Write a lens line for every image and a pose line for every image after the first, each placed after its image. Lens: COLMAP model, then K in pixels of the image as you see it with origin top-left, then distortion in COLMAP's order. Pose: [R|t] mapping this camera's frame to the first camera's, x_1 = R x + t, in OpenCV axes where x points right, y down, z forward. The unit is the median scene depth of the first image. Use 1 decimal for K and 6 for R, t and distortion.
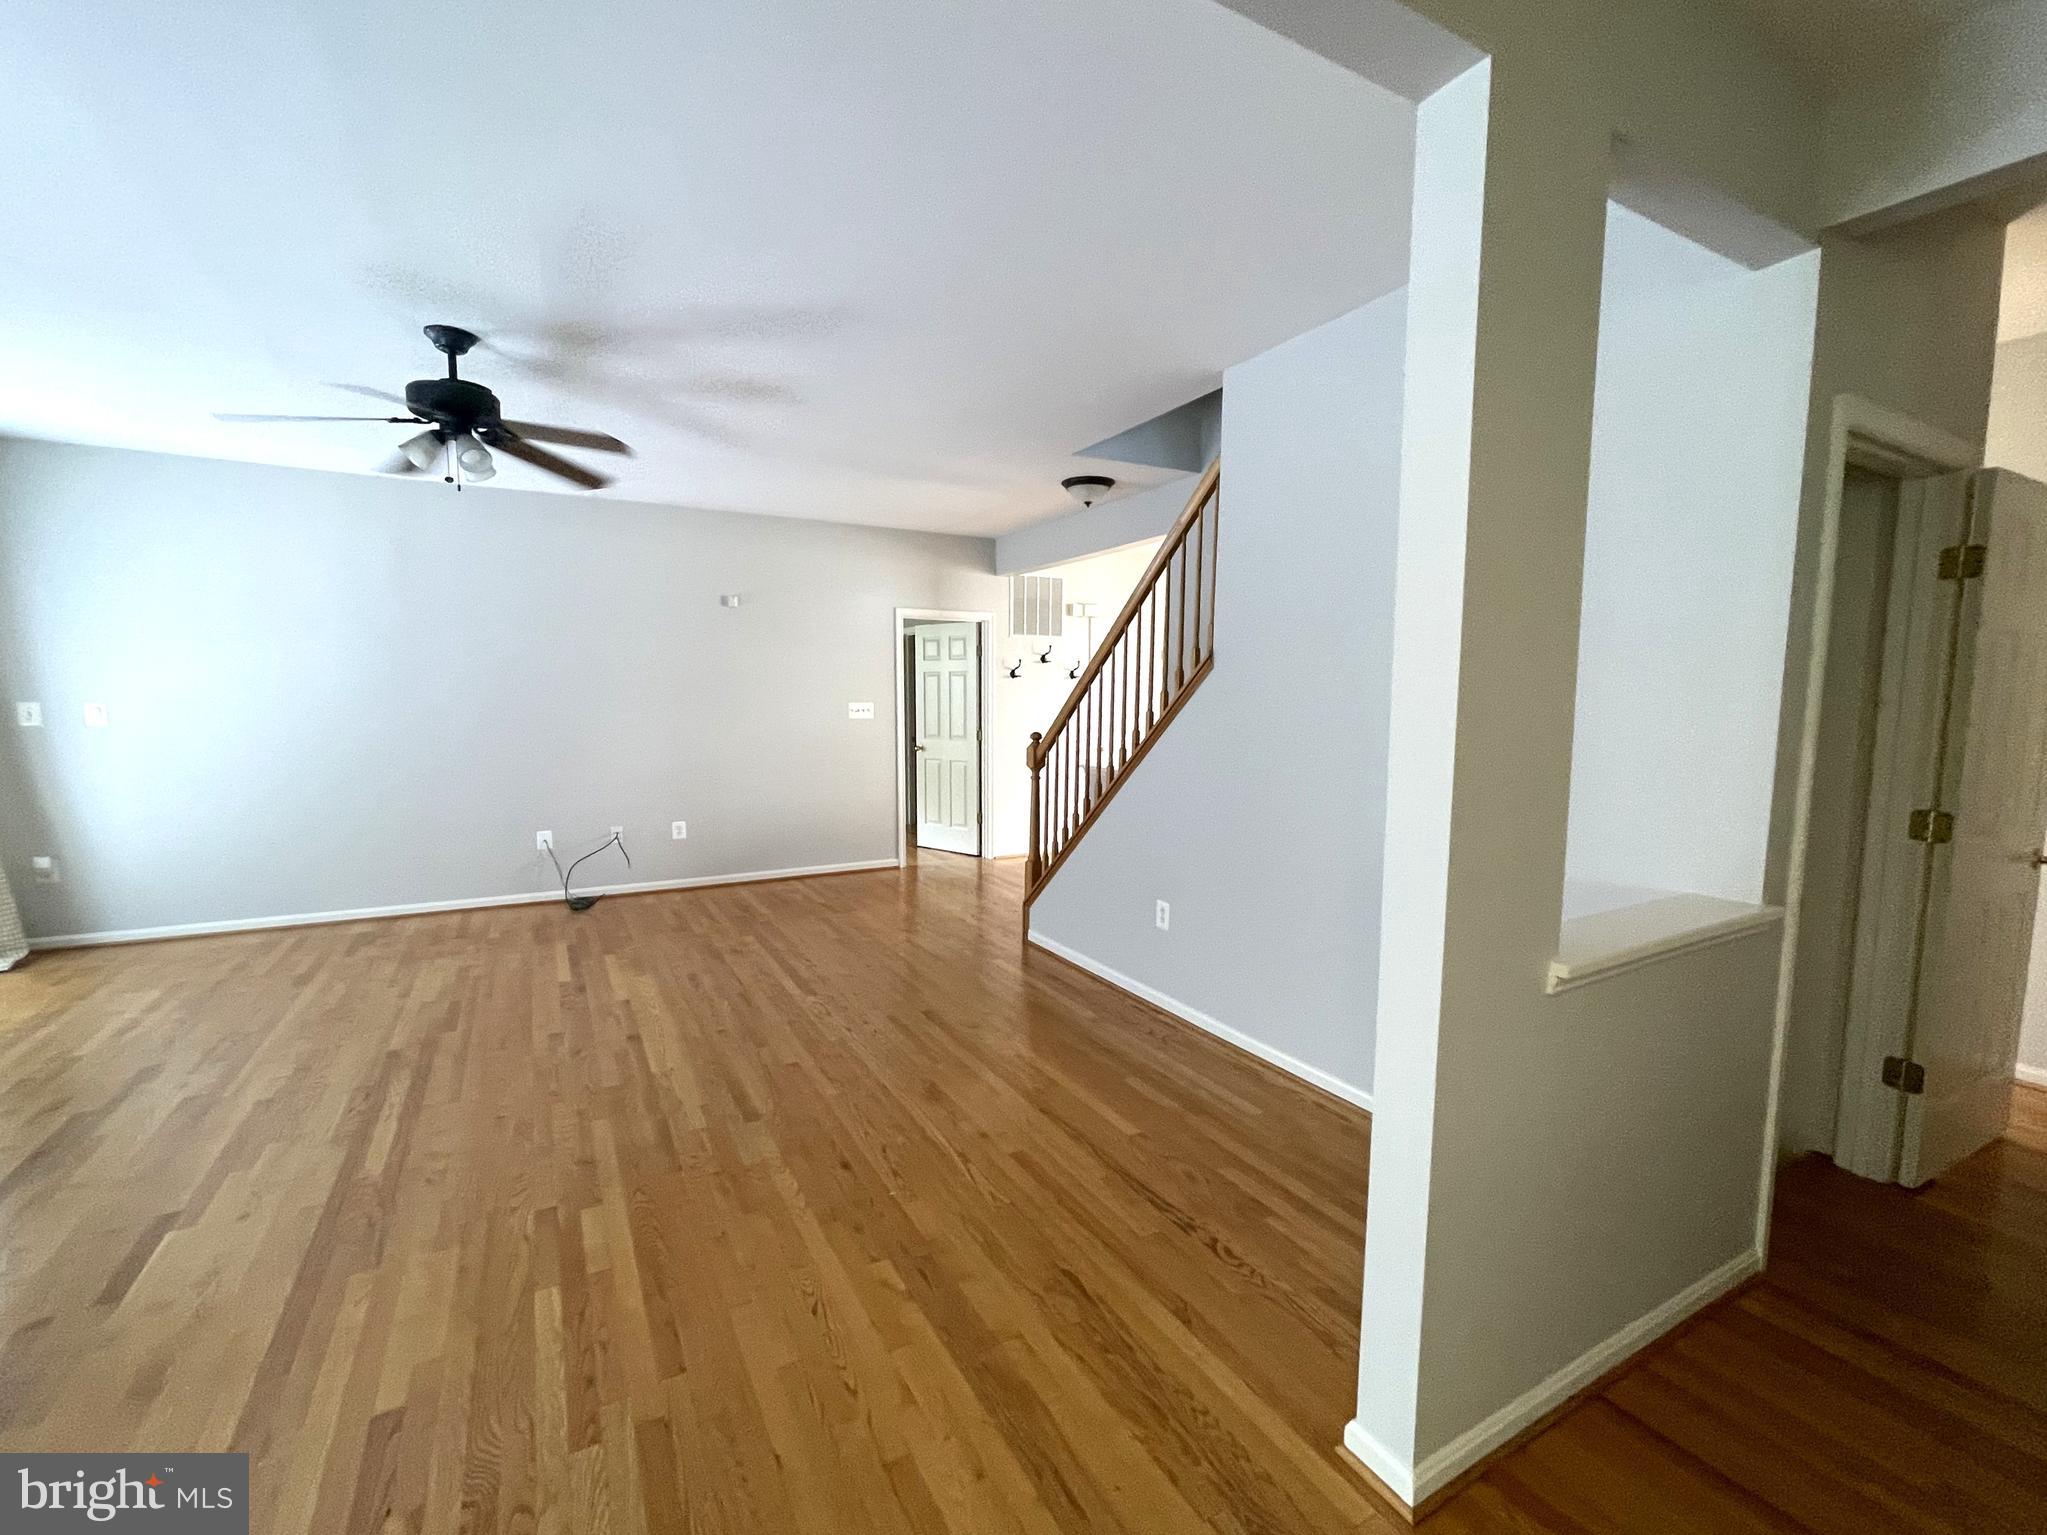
lens RADIAL K [[877.8, 0, 1023.5], [0, 877.8, 767.5], [0, 0, 1]] dist [0.001276, 0.000036]
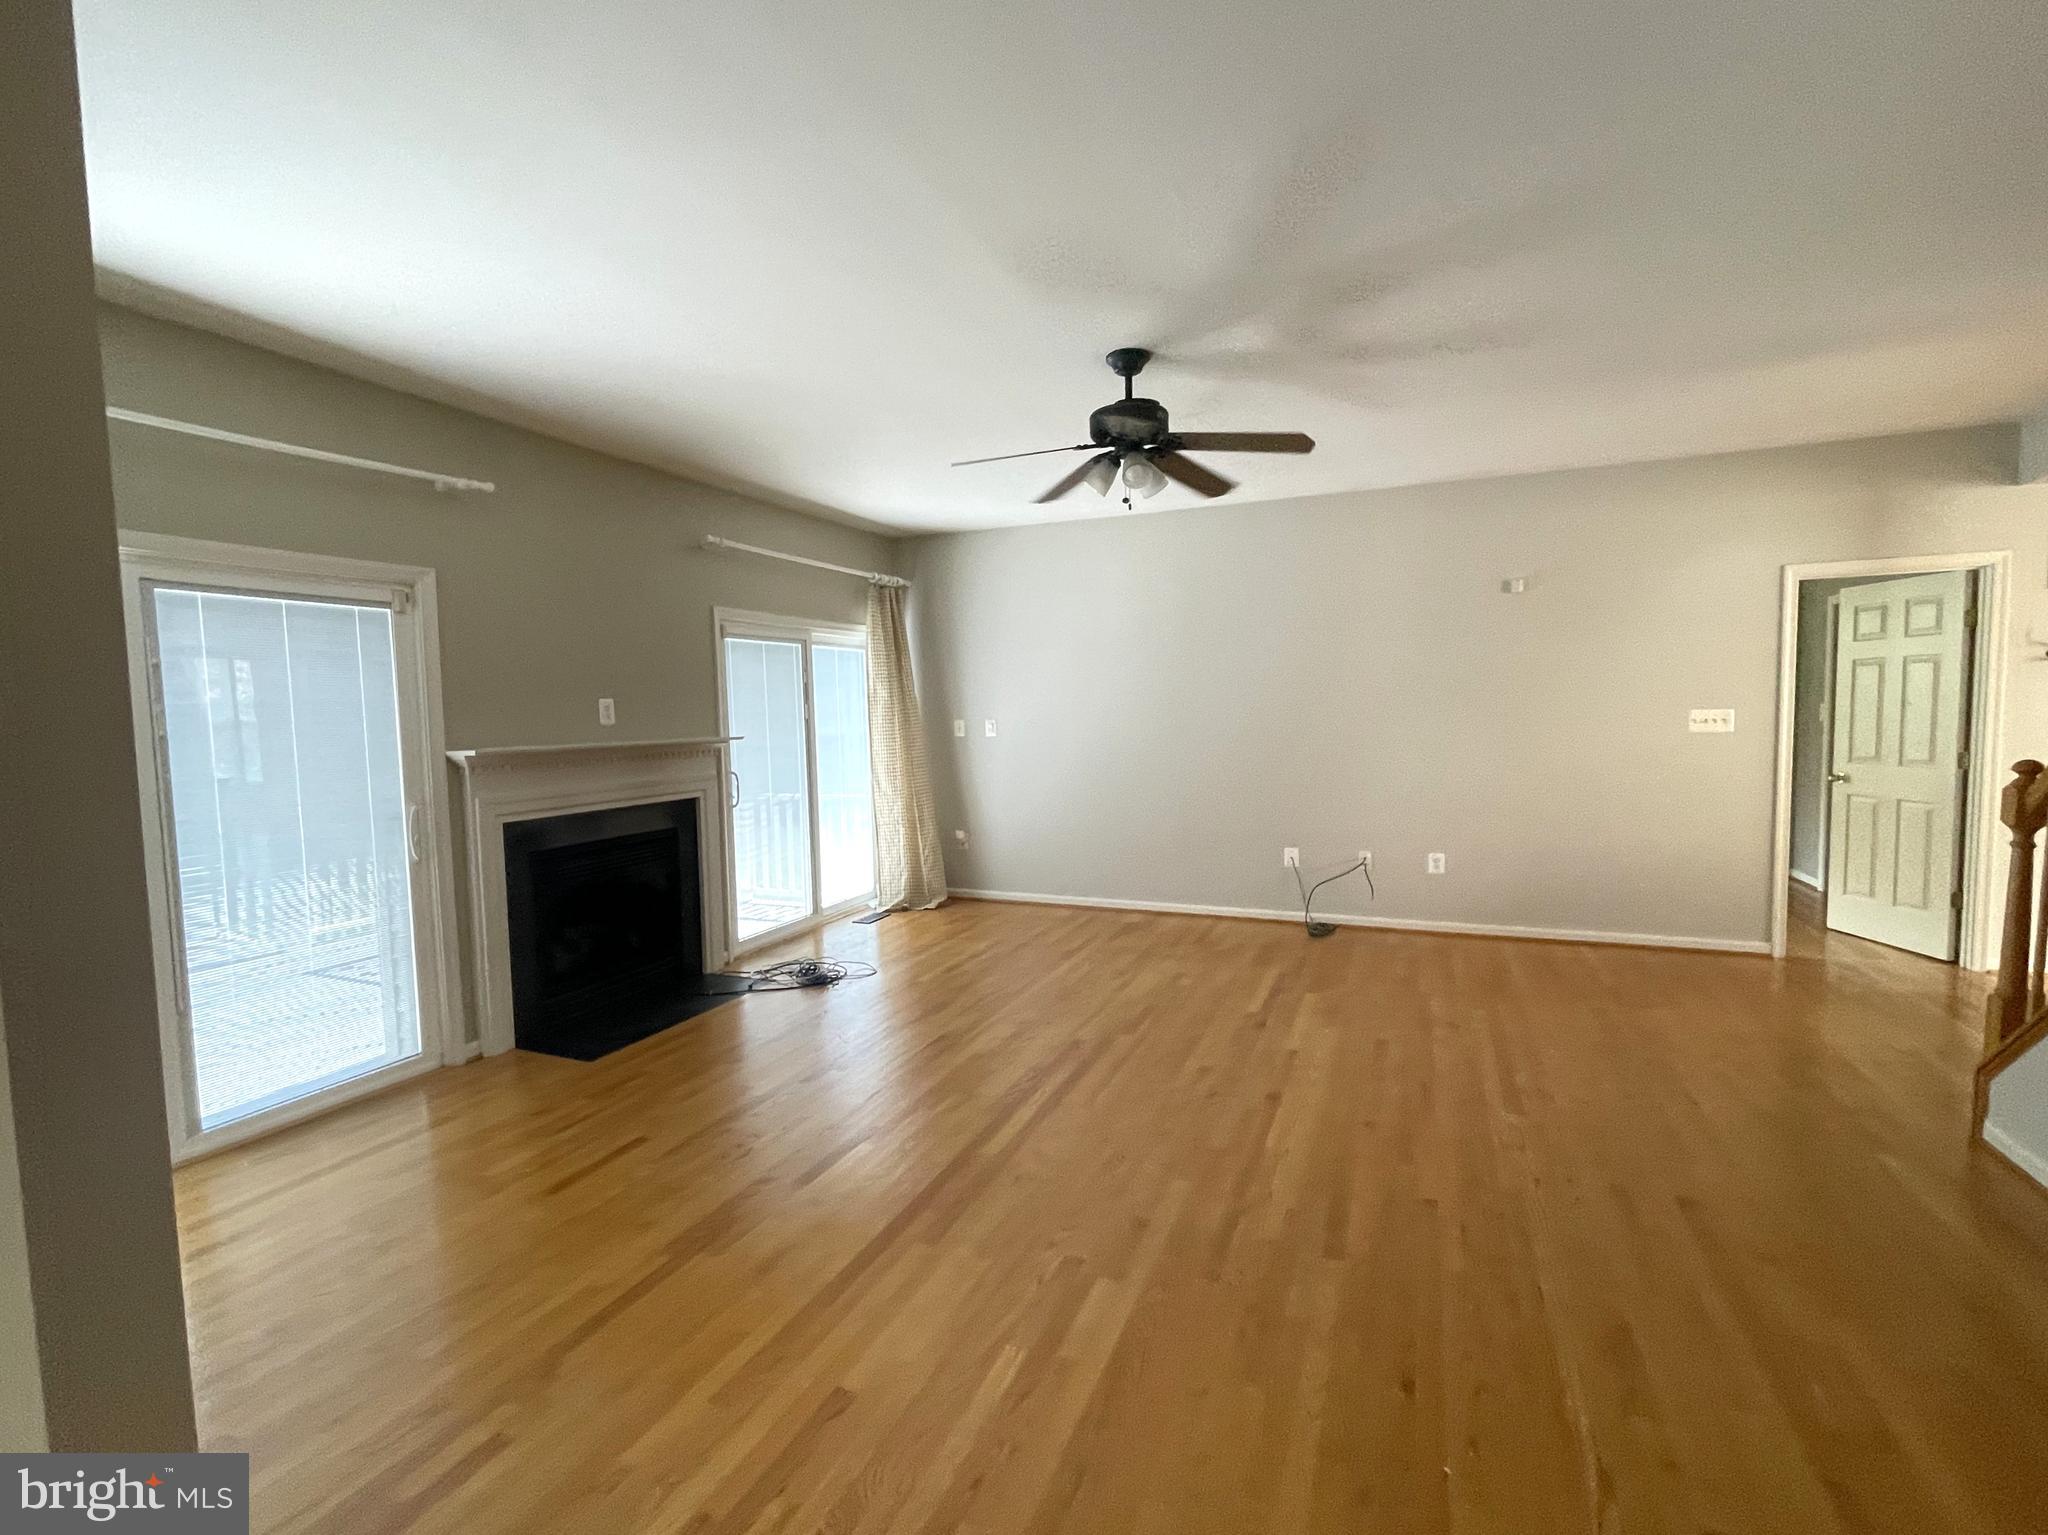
lens RADIAL K [[928.4, 0, 1019.8], [0, 928.4, 775.6], [0, 0, 1]] dist [-0.001438, -0.000772]
pose [[0.603789, 0.041707, -0.796053, 0.106027], [-0.043966, 0.998853, 0.018985, -0.017133], [0.795931, 0.023537, 0.604930, 0.184262]]
